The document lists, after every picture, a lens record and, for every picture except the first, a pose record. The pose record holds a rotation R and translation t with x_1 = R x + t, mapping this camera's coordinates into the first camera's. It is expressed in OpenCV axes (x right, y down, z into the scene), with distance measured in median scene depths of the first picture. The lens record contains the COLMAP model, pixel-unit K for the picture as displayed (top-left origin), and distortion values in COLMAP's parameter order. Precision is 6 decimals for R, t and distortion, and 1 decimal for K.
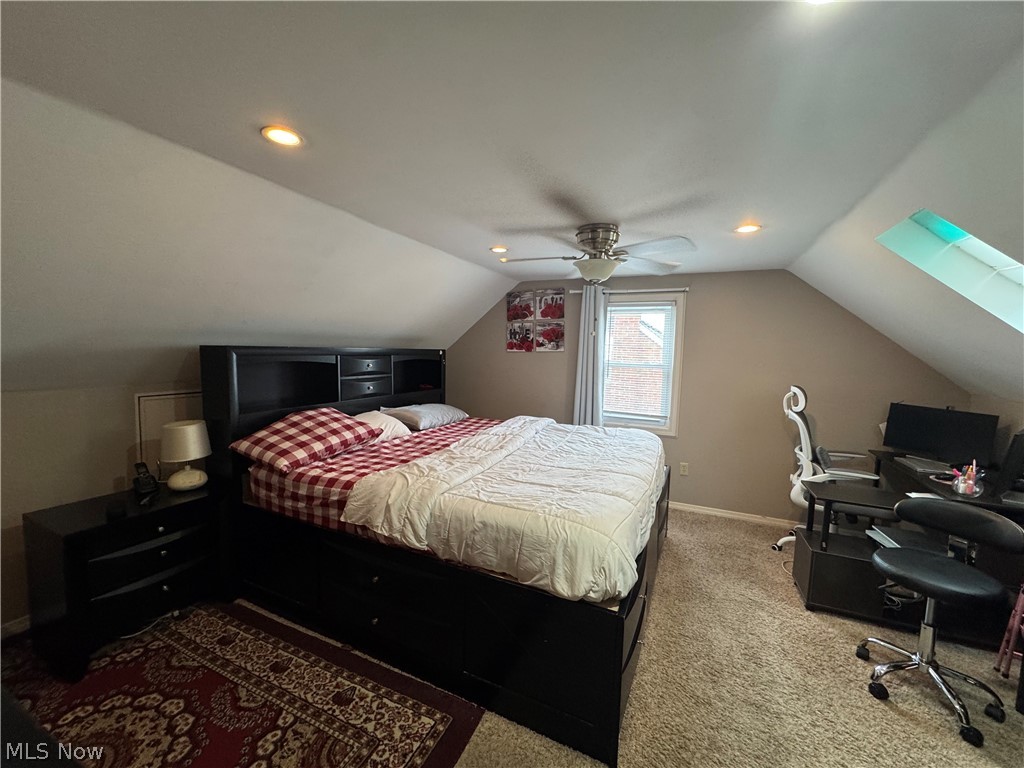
lens RADIAL K [[407.9, 0, 512.1], [0, 407.9, 386.1], [0, 0, 1]] dist [-0.002290, 0.000538]
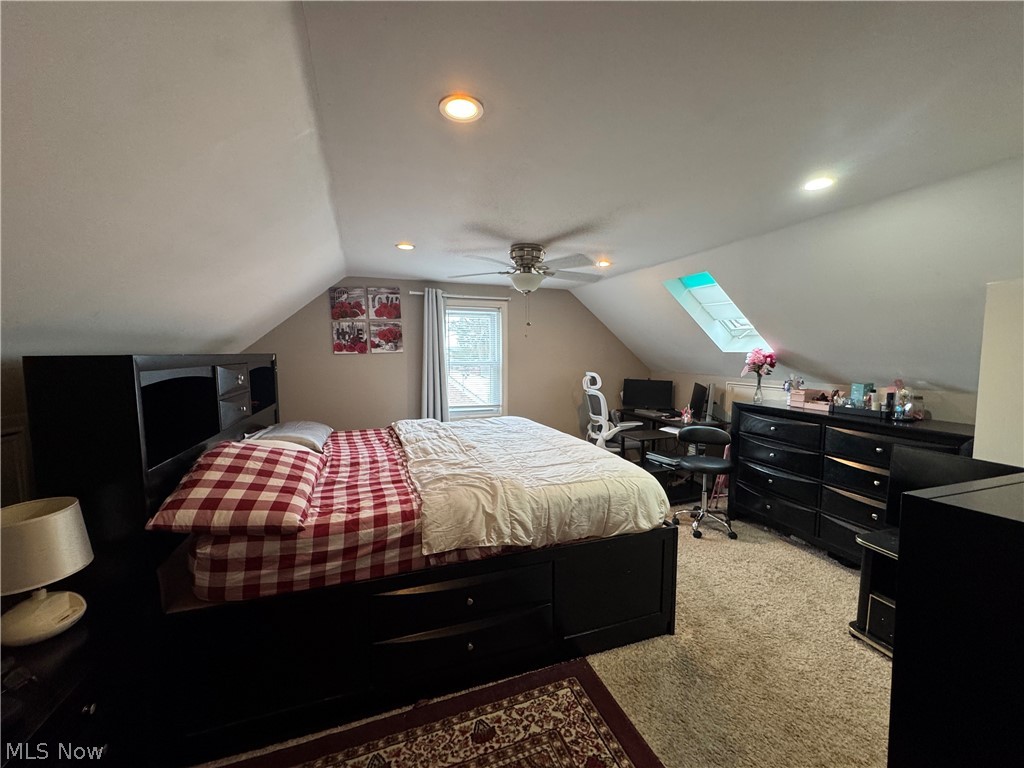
lens RADIAL K [[407.9, 0, 512.1], [0, 407.9, 386.1], [0, 0, 1]] dist [-0.002290, 0.000538]
pose [[0.709540, -0.081967, 0.699882, -0.751812], [0.079963, 0.996162, 0.035599, -0.033910], [-0.700113, 0.030706, 0.713371, 0.218748]]
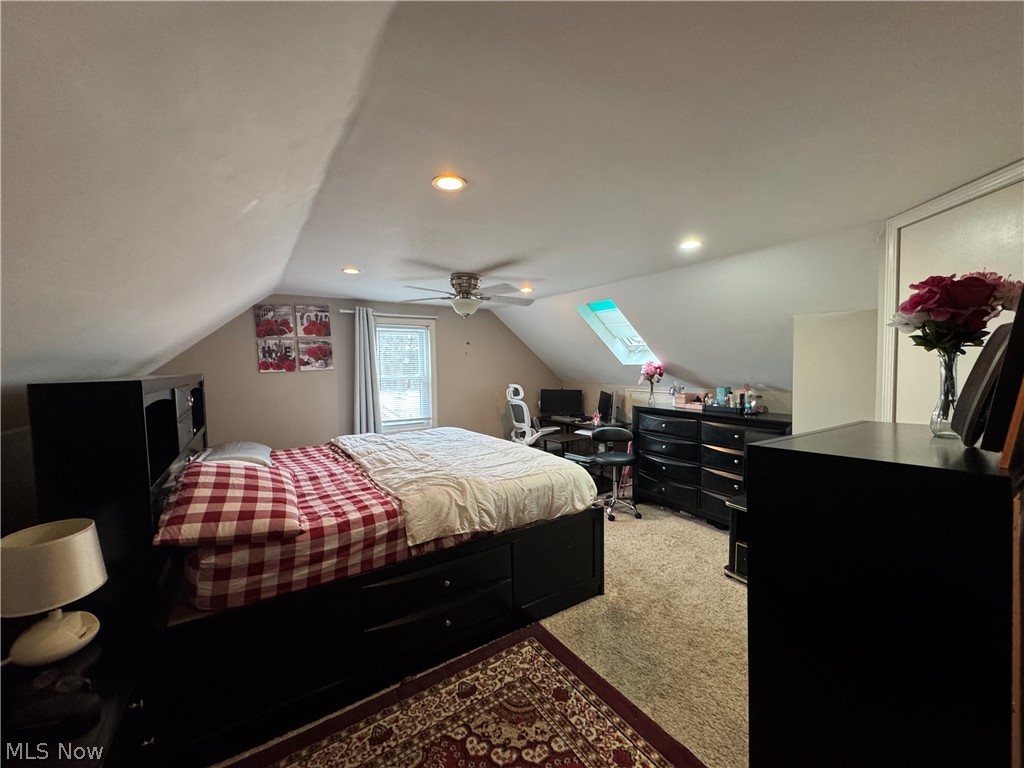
lens RADIAL K [[407.9, 0, 512.1], [0, 407.9, 386.1], [0, 0, 1]] dist [-0.002290, 0.000538]
pose [[0.525125, -0.077970, 0.847446, -0.962545], [0.104237, 0.994189, 0.026880, -0.050302], [-0.844617, 0.074220, 0.530201, 0.205096]]
